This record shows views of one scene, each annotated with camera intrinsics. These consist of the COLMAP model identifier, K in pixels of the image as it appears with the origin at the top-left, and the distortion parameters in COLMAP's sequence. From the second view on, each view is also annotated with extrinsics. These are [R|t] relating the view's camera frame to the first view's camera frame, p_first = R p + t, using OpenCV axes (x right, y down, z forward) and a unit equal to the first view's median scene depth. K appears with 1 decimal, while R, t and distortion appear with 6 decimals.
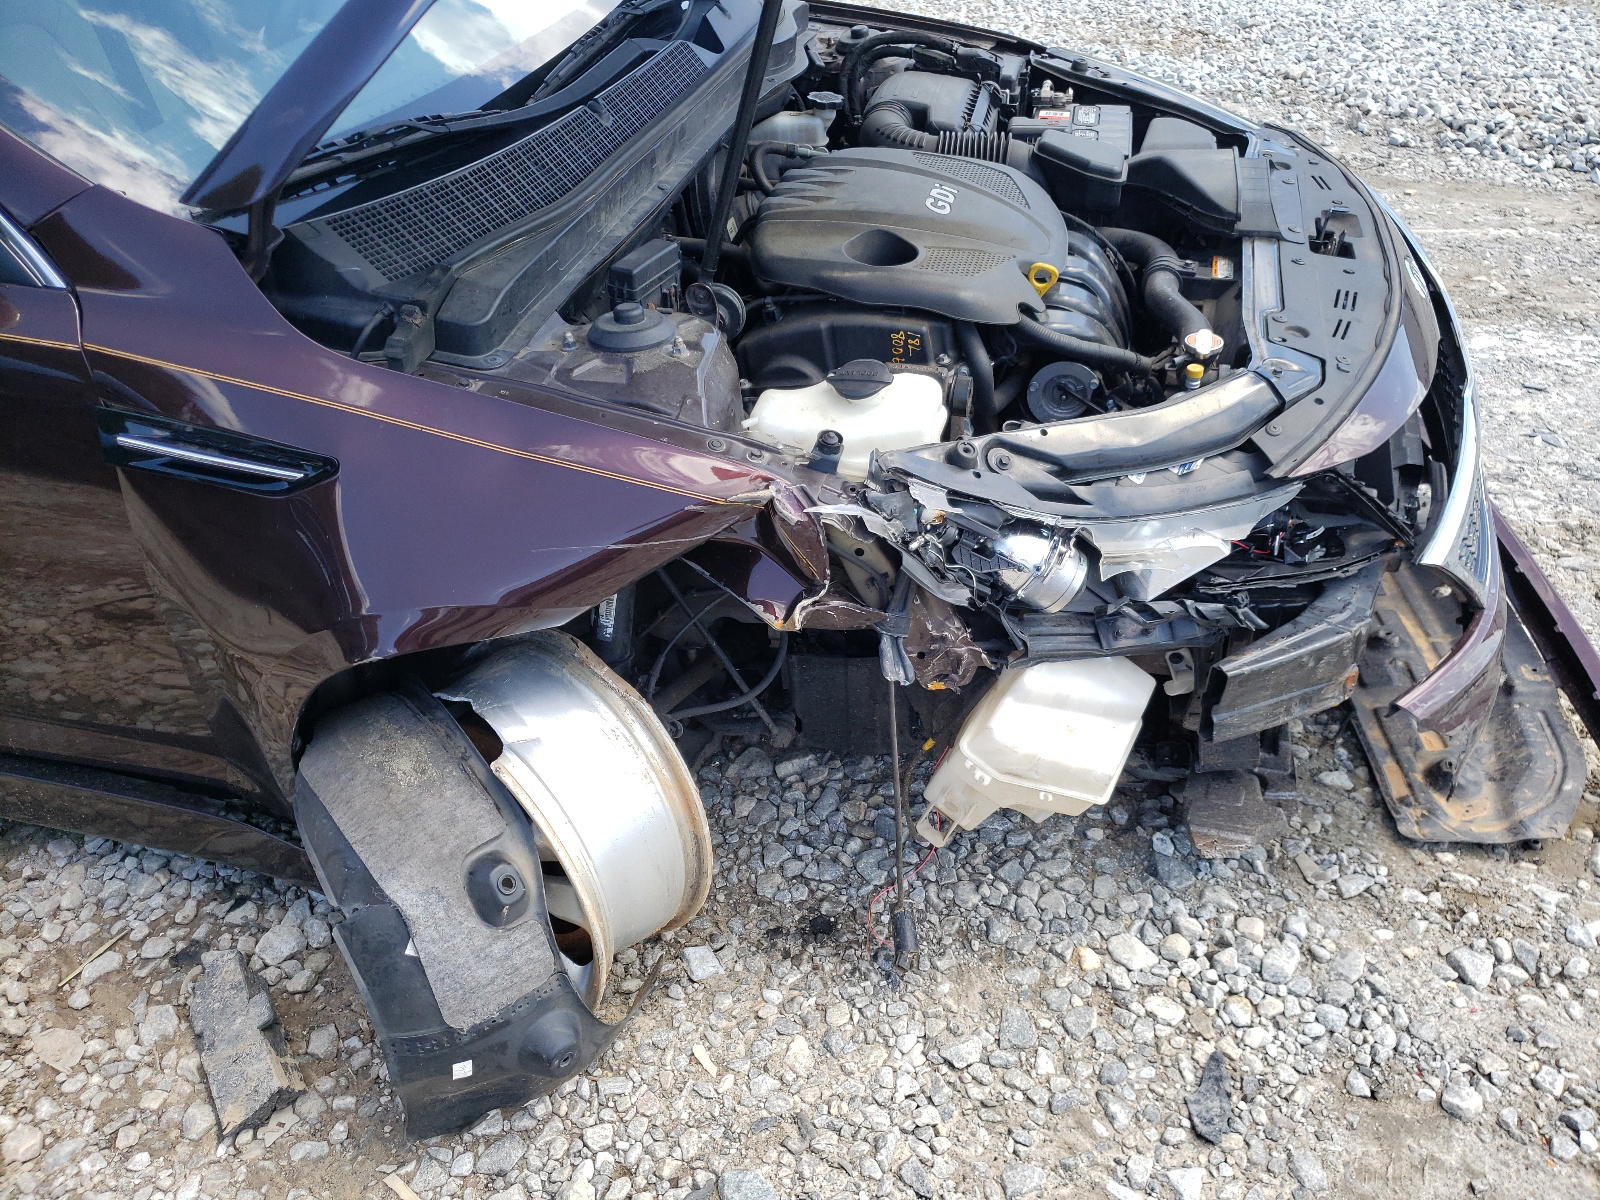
lens RADIAL K [[1425.0, 0, 800.0], [0, 1425.0, 600.0], [0, 0, 1]] dist [0.003518, 0.000451]
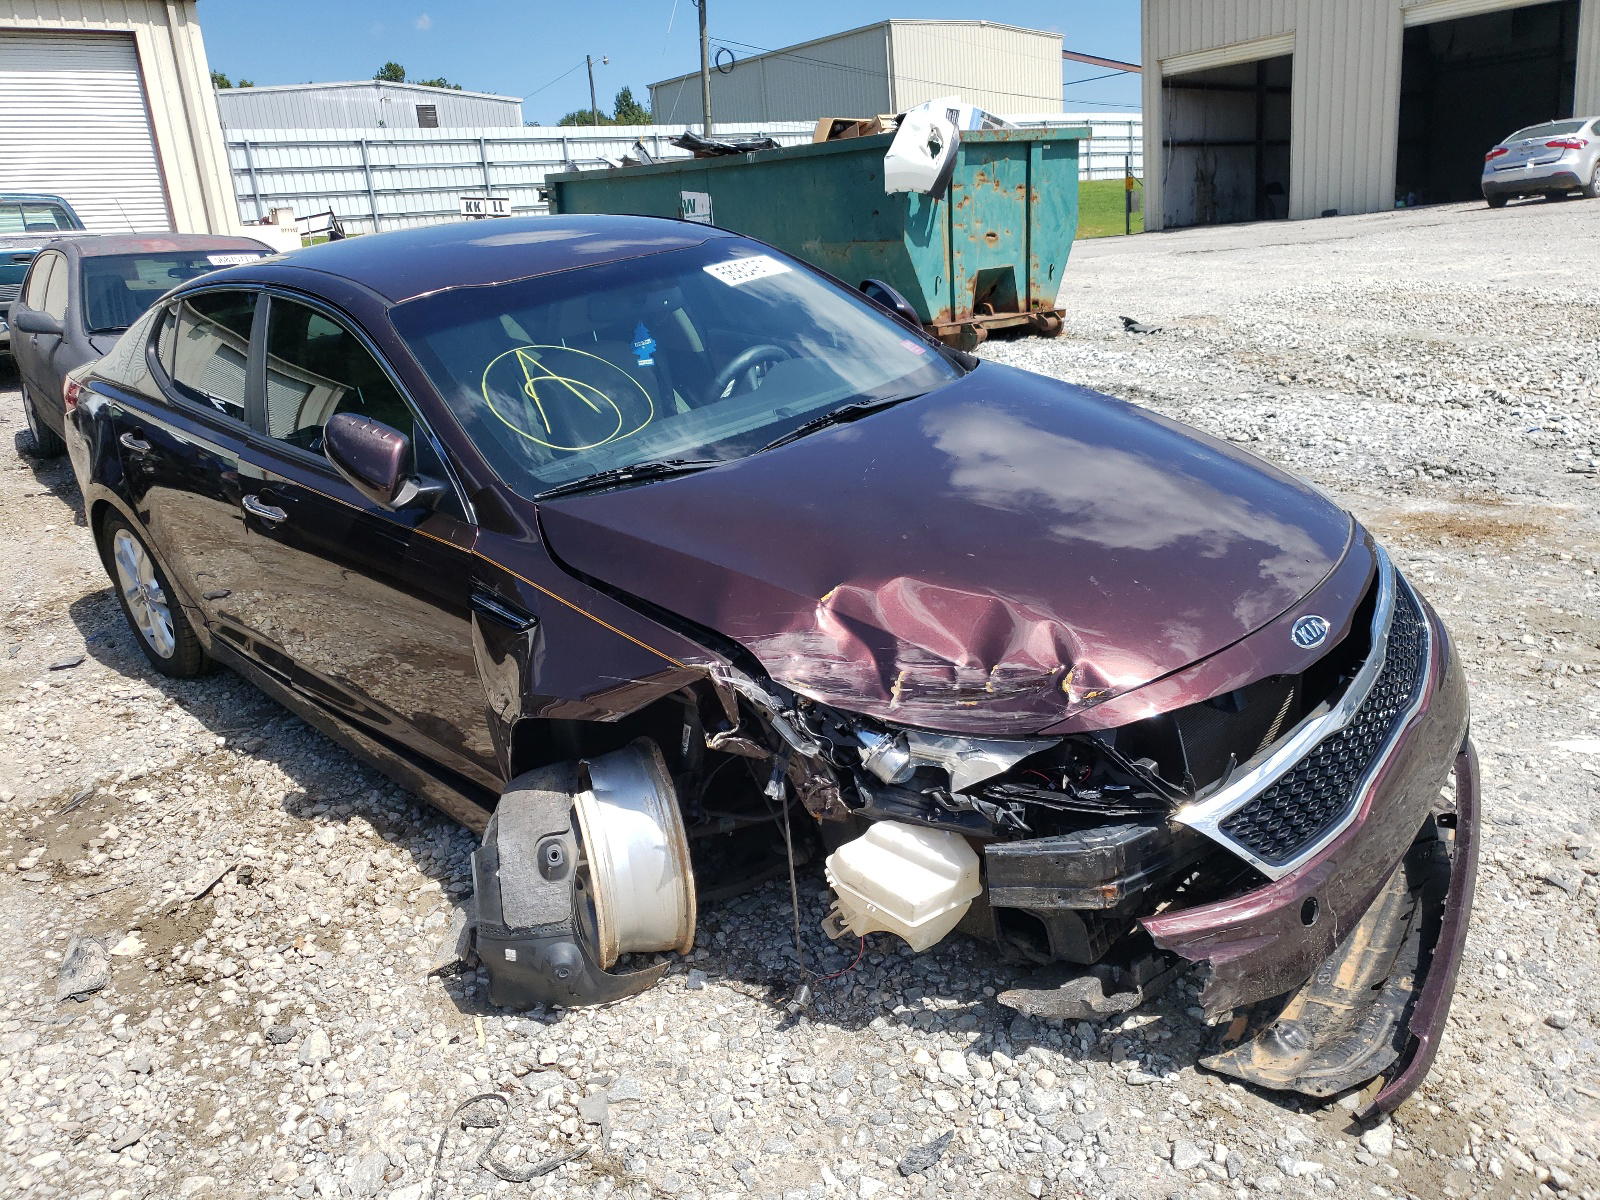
lens RADIAL K [[1425.0, 0, 800.0], [0, 1425.0, 600.0], [0, 0, 1]] dist [0.003518, 0.000451]
pose [[0.822699, 0.121143, -0.555419, 0.931721], [-0.266162, 0.945409, -0.188041, 0.135866], [0.502319, 0.302532, 0.810031, -0.378979]]
